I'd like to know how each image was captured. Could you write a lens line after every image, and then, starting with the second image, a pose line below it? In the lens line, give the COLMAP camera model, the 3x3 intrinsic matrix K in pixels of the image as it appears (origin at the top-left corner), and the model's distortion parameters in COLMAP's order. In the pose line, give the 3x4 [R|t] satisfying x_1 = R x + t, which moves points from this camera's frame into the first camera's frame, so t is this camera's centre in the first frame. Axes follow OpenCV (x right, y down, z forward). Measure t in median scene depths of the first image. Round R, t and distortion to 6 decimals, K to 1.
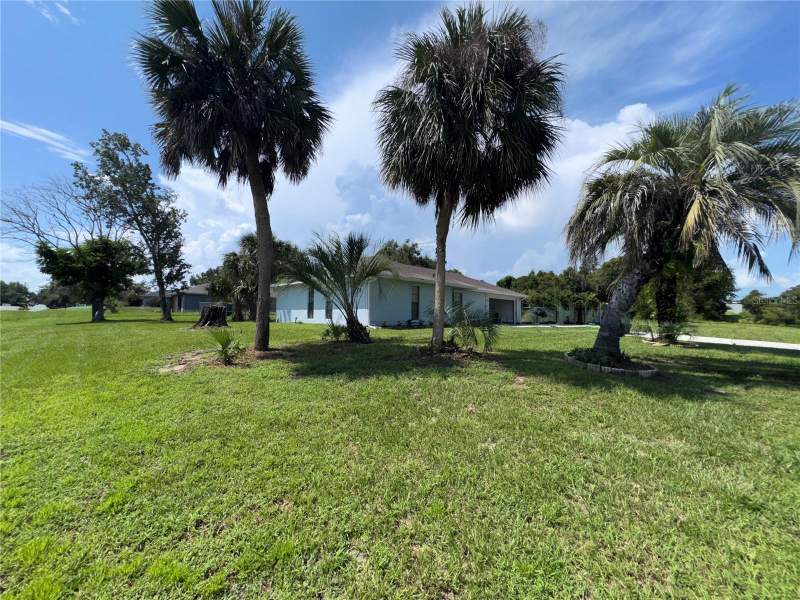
lens RADIAL K [[339.0, 0, 400.0], [0, 339.0, 300.0], [0, 0, 1]] dist [-0.000075, 0.000008]
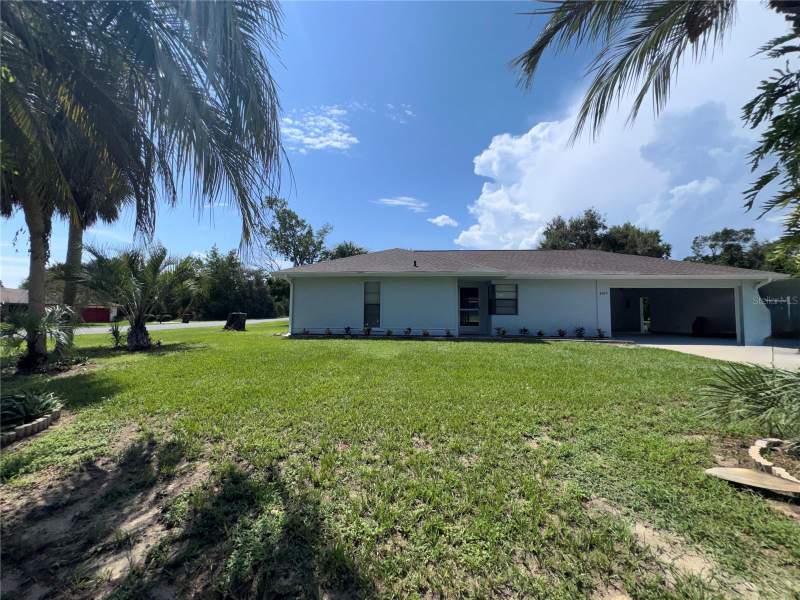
lens RADIAL K [[339.0, 0, 400.0], [0, 339.0, 300.0], [0, 0, 1]] dist [-0.000075, 0.000008]
pose [[0.596510, -0.053126, -0.800846, 0.306844], [0.037440, 0.998563, -0.038355, 0.012122], [0.801732, -0.007104, 0.597641, 0.249651]]
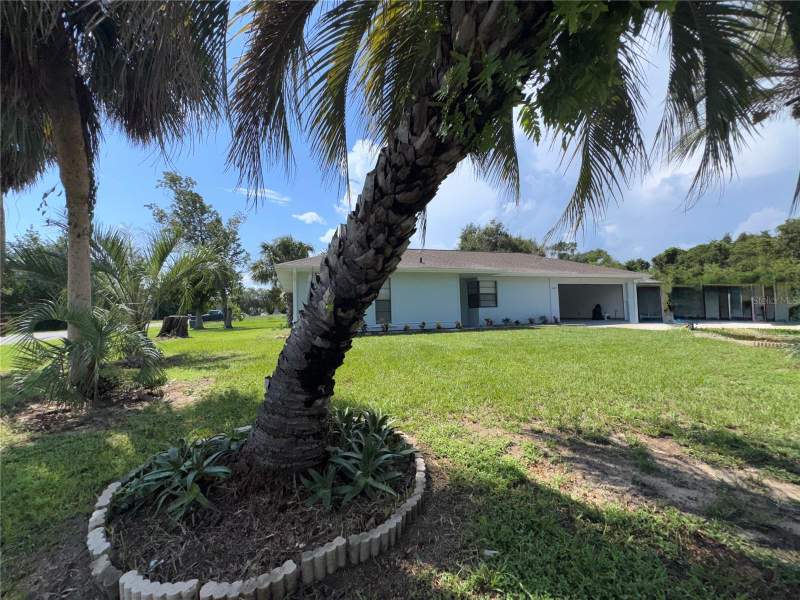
lens RADIAL K [[339.0, 0, 400.0], [0, 339.0, 300.0], [0, 0, 1]] dist [-0.000075, 0.000008]
pose [[0.869723, -0.064610, -0.489293, 0.197726], [0.066824, 0.997681, -0.012962, 0.007676], [0.488996, -0.021423, 0.872023, 0.145478]]
